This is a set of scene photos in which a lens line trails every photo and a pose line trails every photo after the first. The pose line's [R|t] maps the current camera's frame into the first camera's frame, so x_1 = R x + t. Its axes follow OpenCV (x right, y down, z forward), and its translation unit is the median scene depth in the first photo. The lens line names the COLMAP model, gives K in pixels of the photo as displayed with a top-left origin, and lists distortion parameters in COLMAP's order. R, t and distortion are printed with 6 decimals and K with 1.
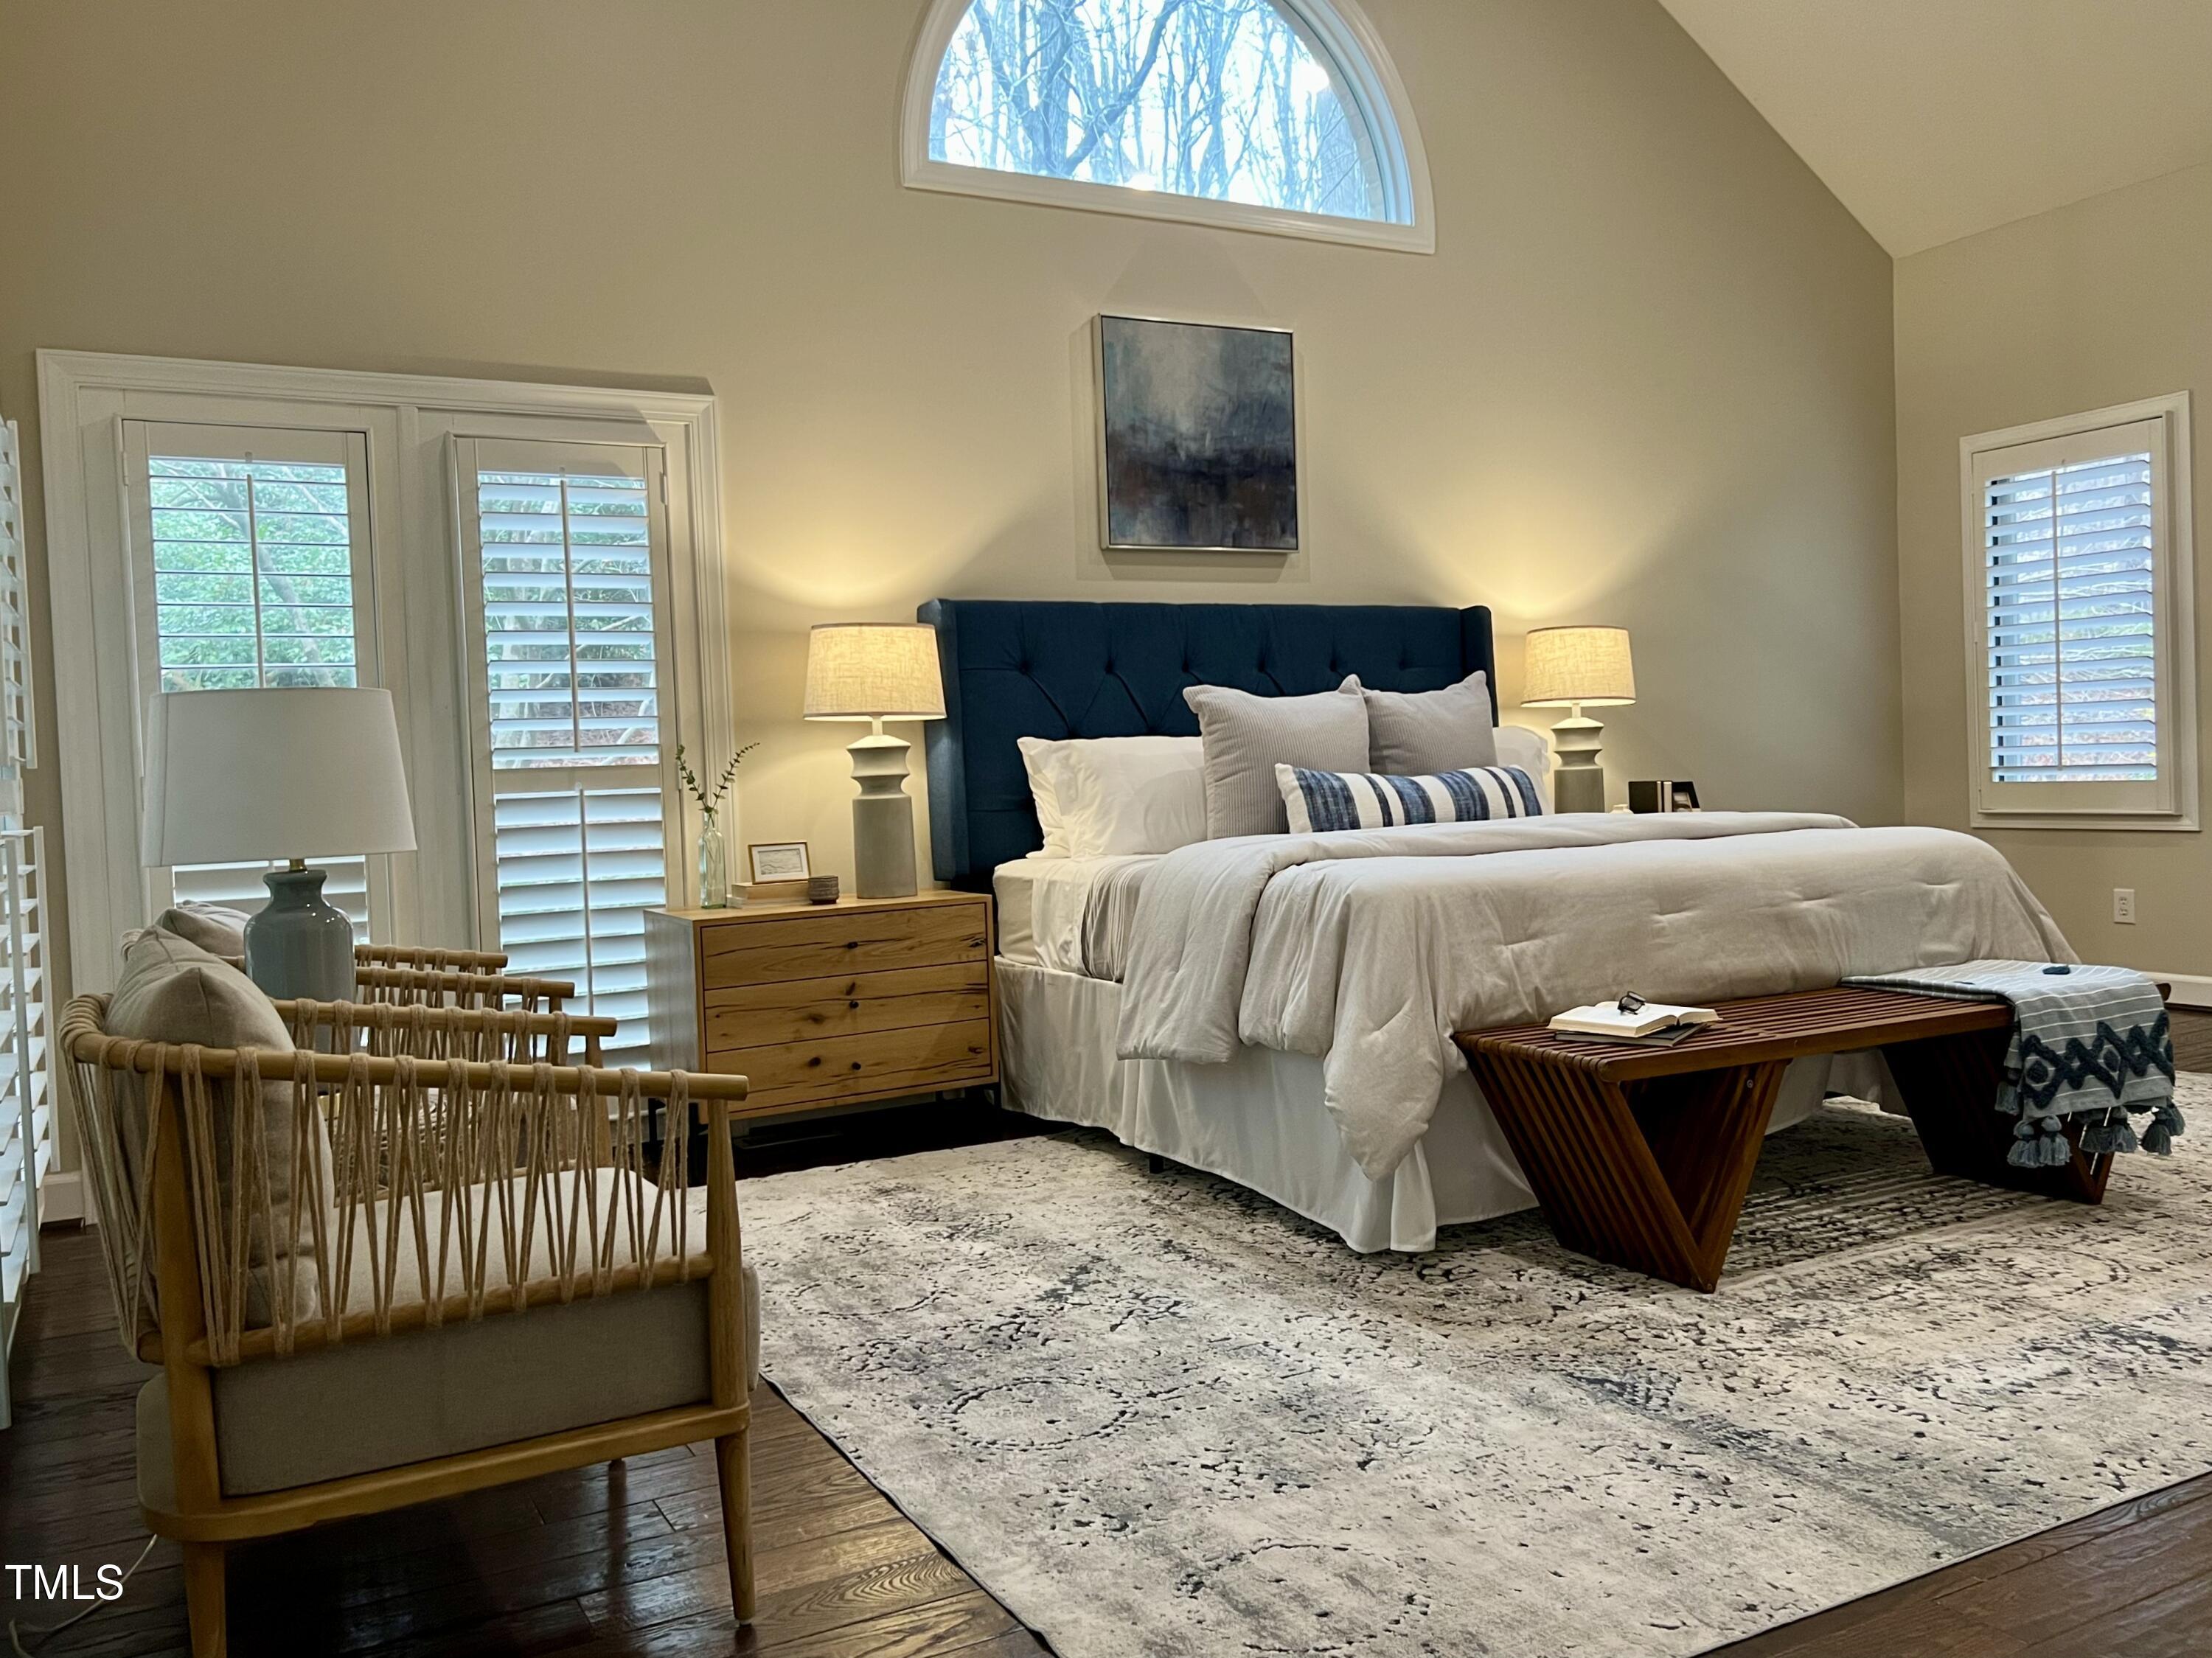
lens RADIAL K [[1756.6, 0, 1100.5], [0, 1756.6, 829.3], [0, 0, 1]] dist [0.024665, 0.001942]
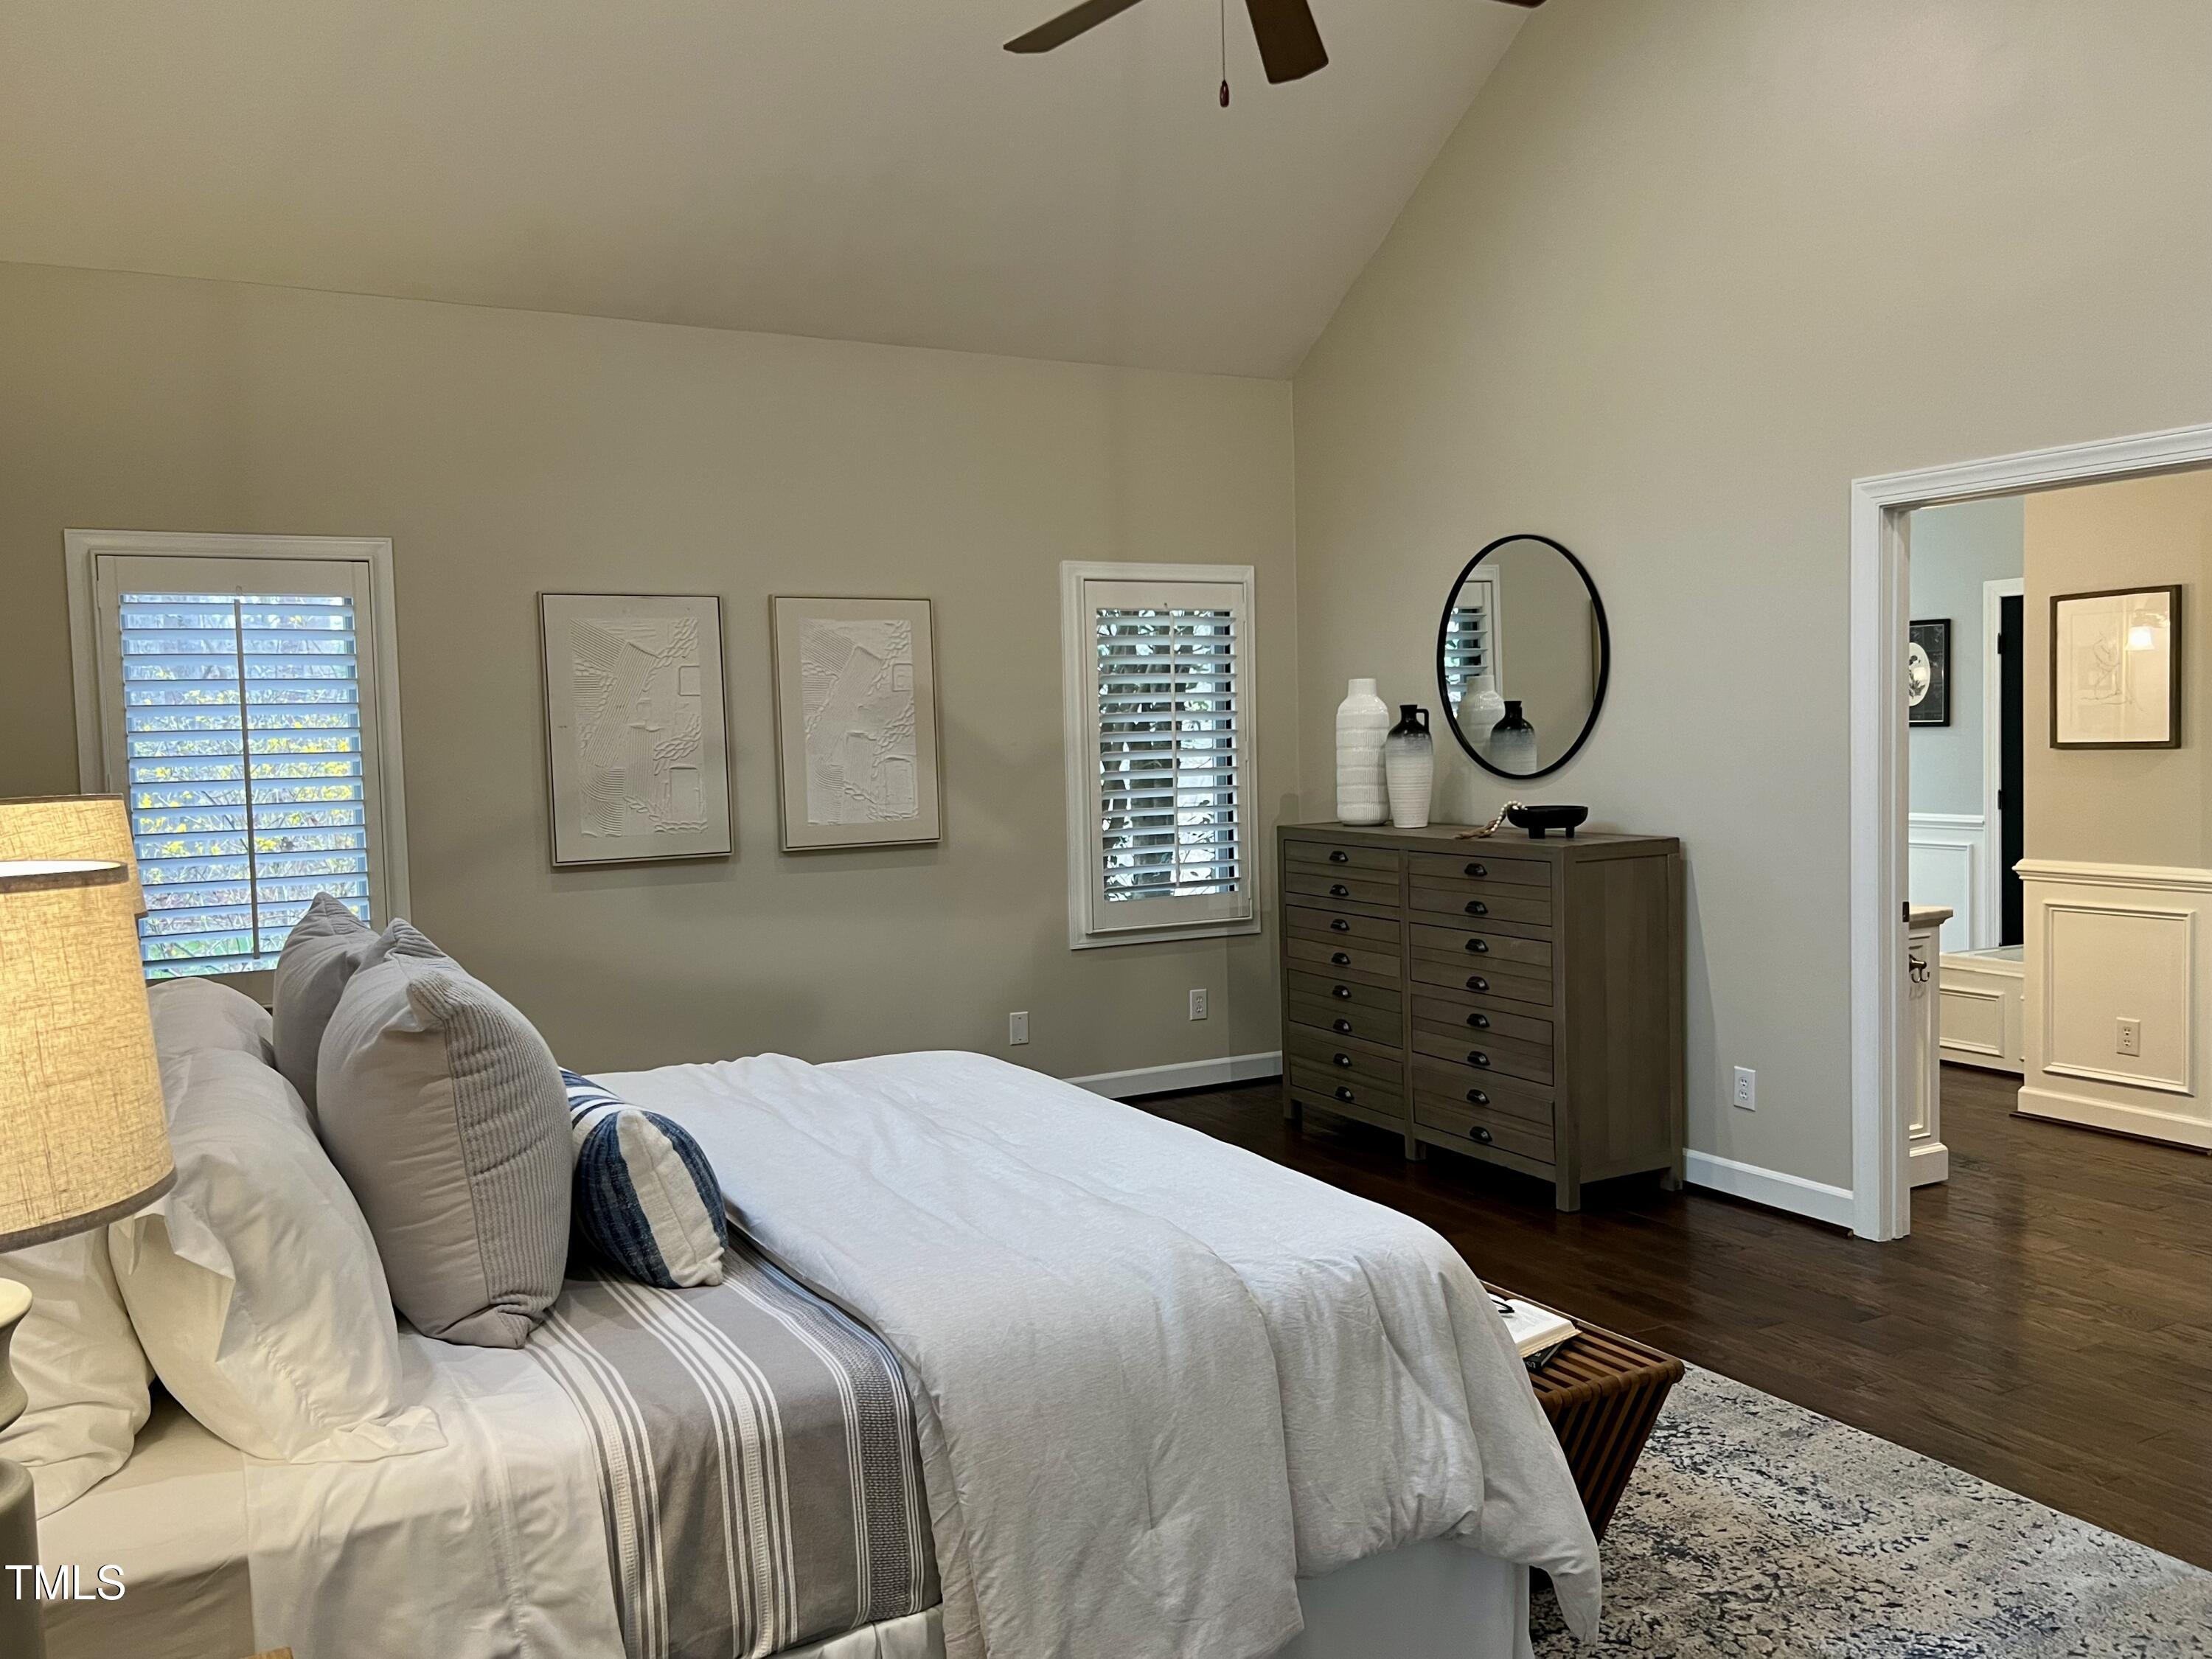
lens RADIAL K [[1756.7, 0, 1100.5], [0, 1756.7, 833.2], [0, 0, 1]] dist [0.024665, 0.001942]
pose [[-0.008110, -0.021630, 0.999733, -0.395791], [0.064795, 0.997654, 0.022111, -0.115061], [-0.997866, 0.064957, -0.006690, 0.820591]]
